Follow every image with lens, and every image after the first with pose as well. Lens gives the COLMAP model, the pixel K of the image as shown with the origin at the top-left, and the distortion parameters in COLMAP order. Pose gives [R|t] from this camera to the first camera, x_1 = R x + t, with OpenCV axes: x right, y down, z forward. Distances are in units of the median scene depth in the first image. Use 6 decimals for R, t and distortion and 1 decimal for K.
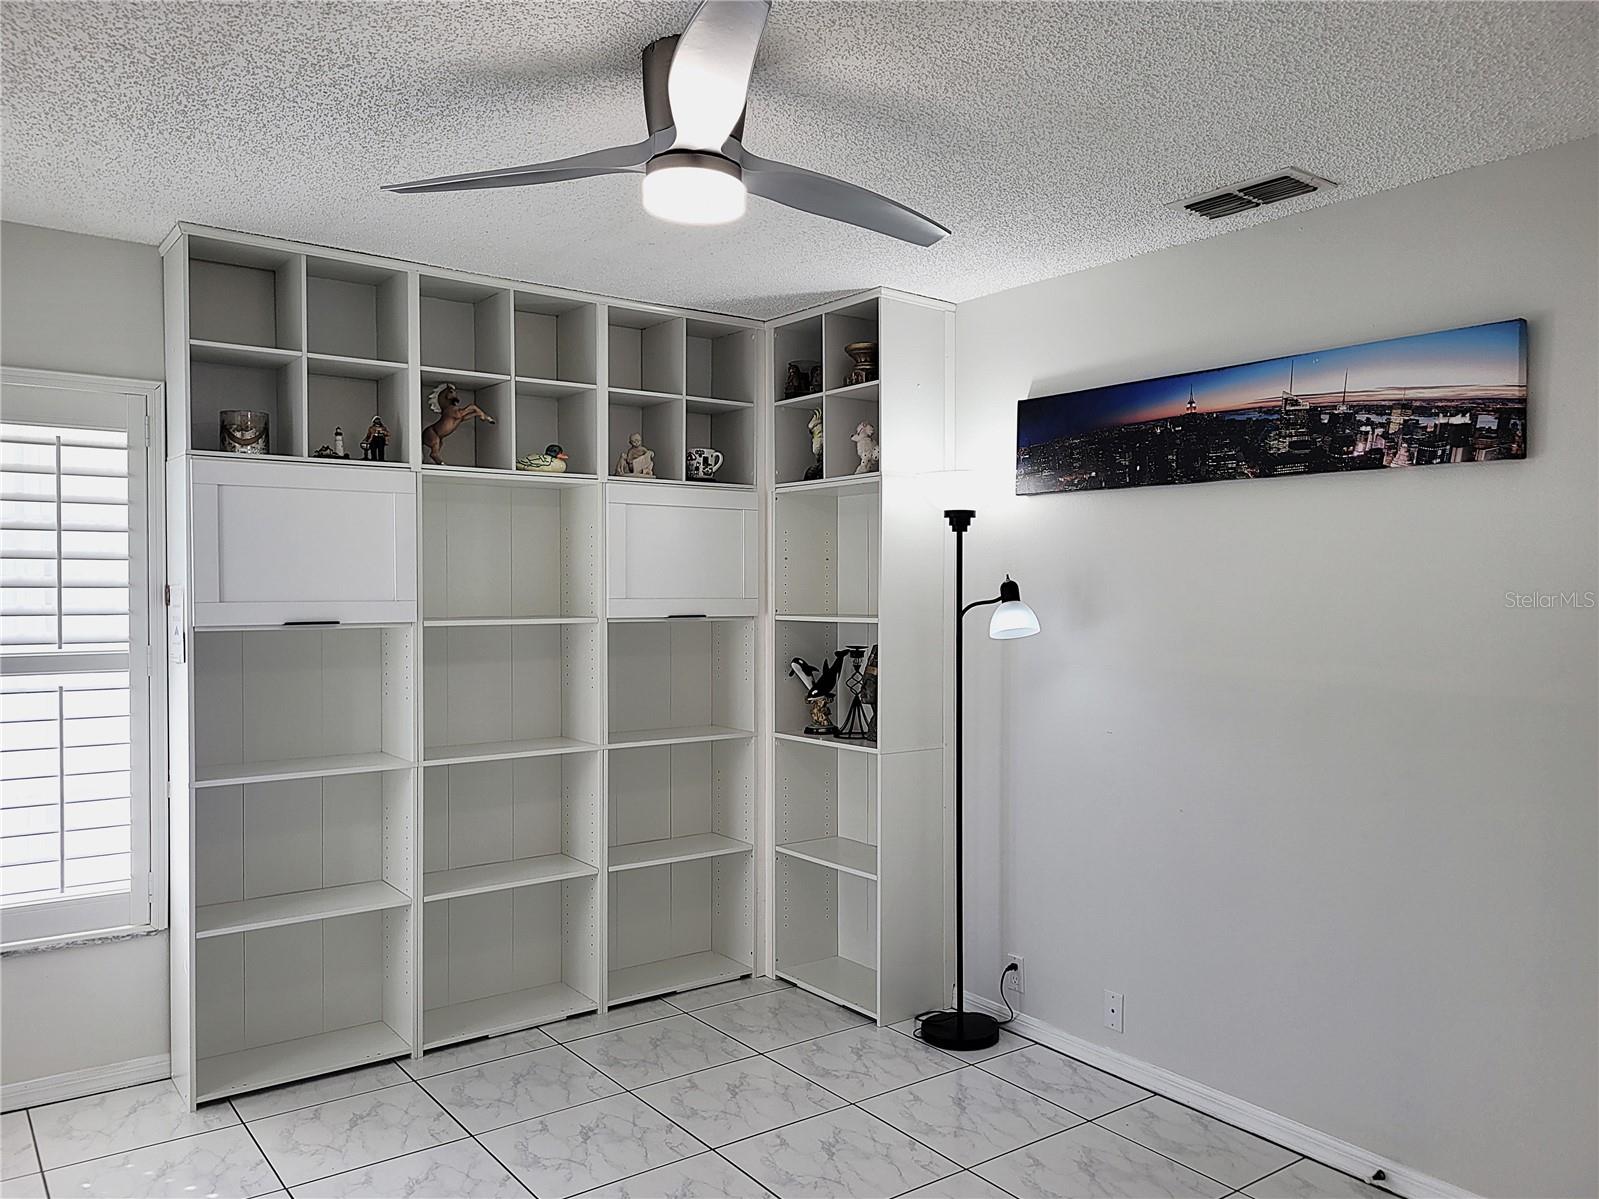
lens RADIAL K [[1219.5, 0, 791.7], [0, 1219.5, 601.5], [0, 0, 1]] dist [0.043292, -0.027087]
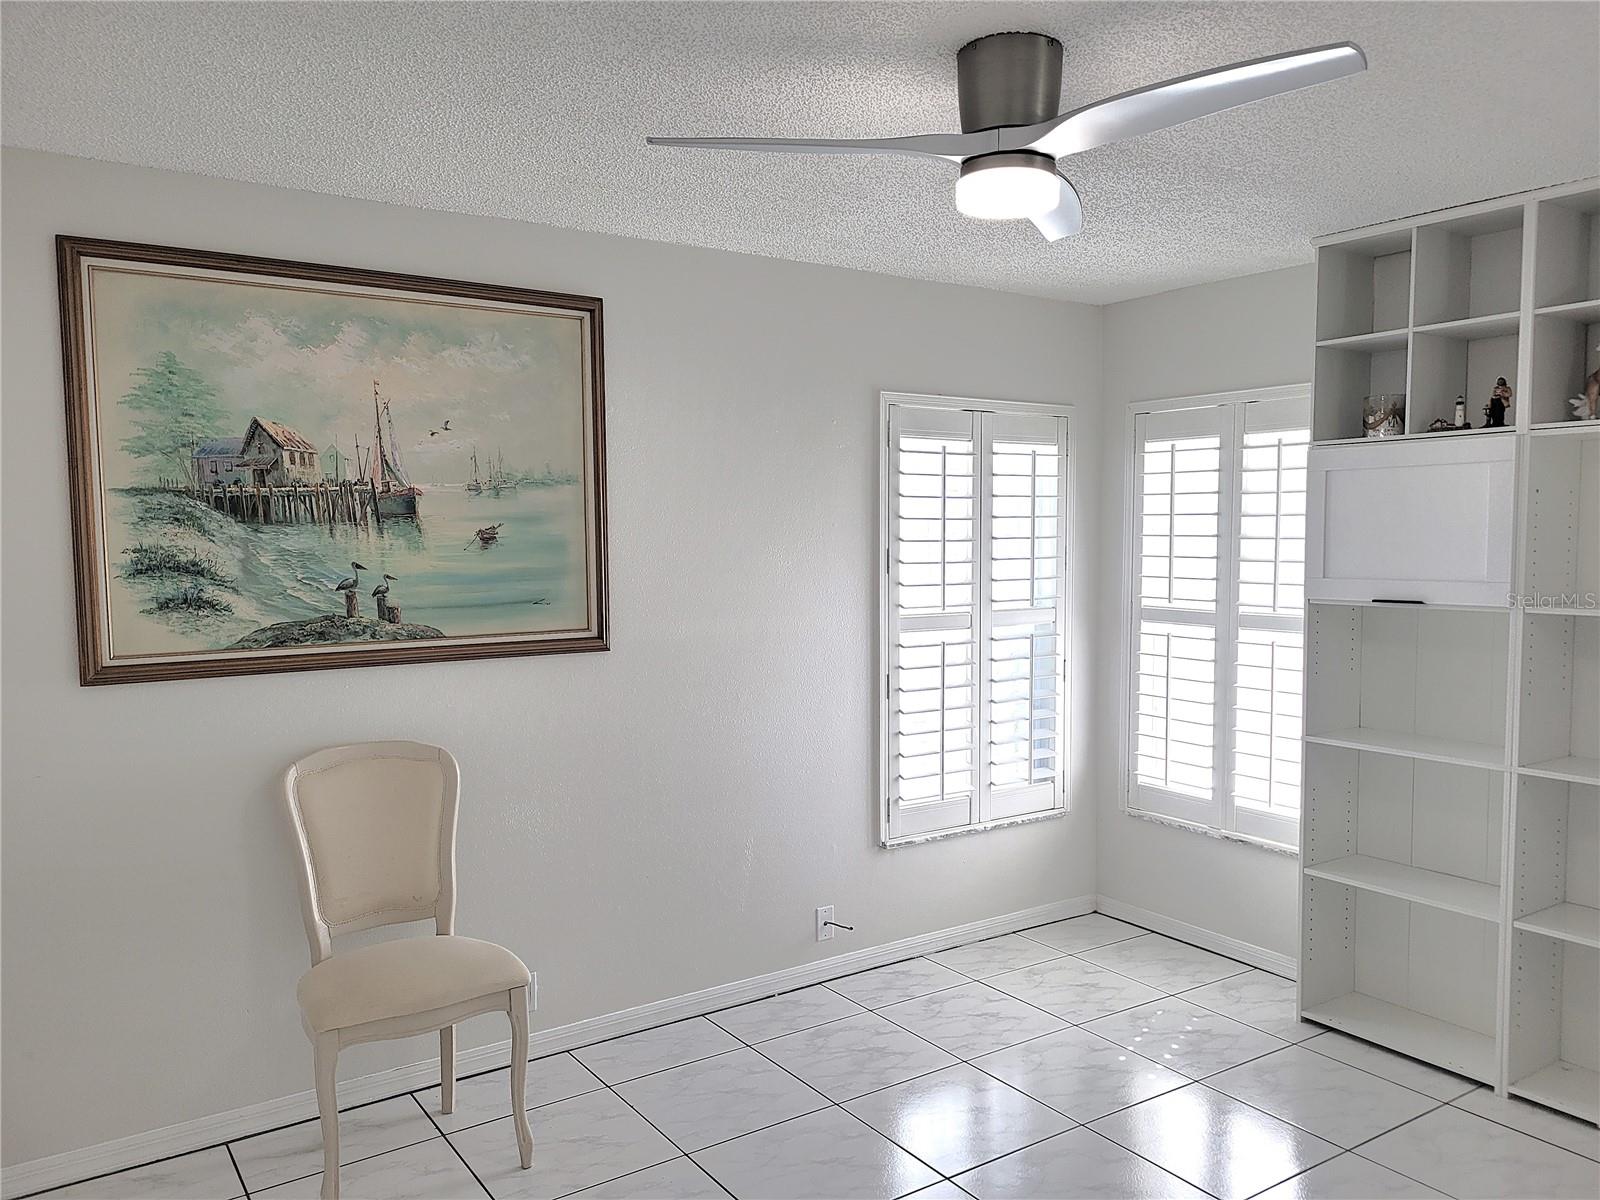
lens RADIAL K [[1220.3, 0, 813.9], [0, 1220.3, 600.8], [0, 0, 1]] dist [0.043292, -0.027087]
pose [[-0.046315, 0.050233, -0.997663, 0.597669], [-0.013904, 0.998606, 0.050926, -0.025715], [0.998830, 0.016230, -0.045552, 0.539999]]
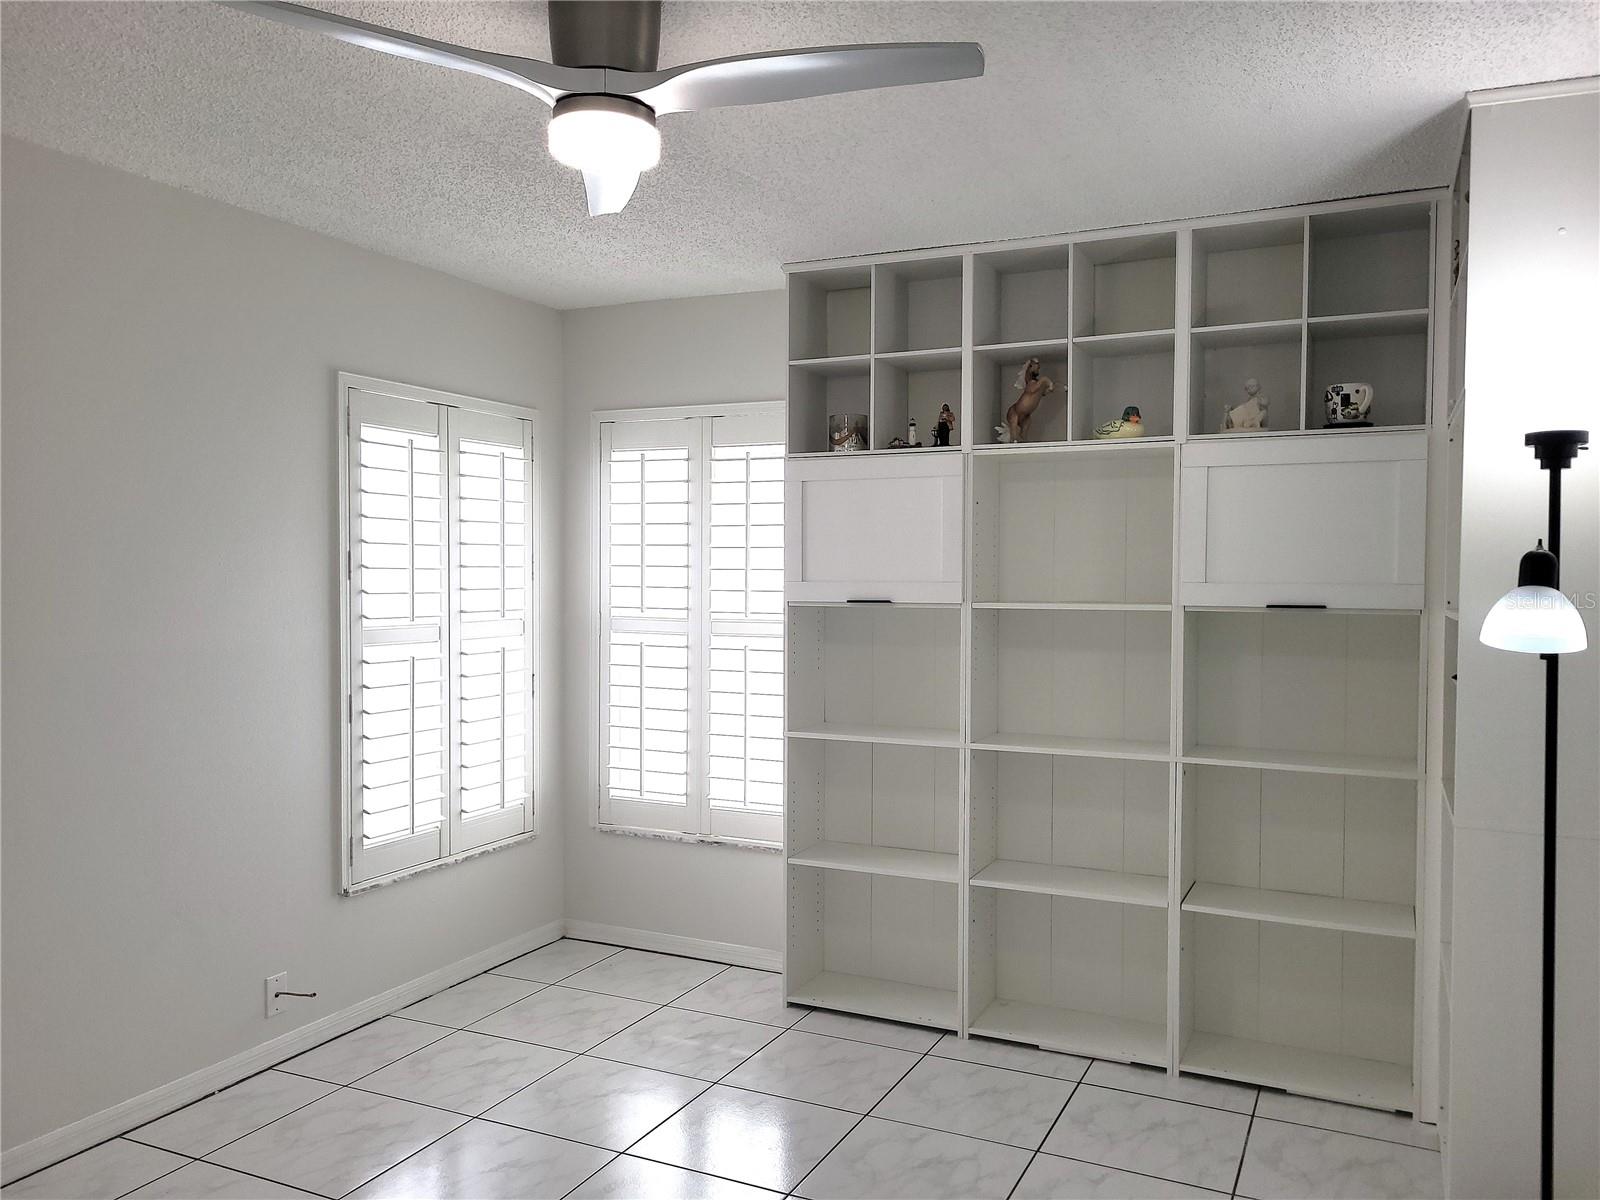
lens RADIAL K [[1220.3, 0, 822.3], [0, 1220.3, 594.5], [0, 0, 1]] dist [0.043292, -0.027087]
pose [[0.467030, 0.011796, -0.884163, 0.524162], [-0.016770, 0.999849, 0.004481, 0.007141], [0.884083, 0.012735, 0.467157, 0.430221]]
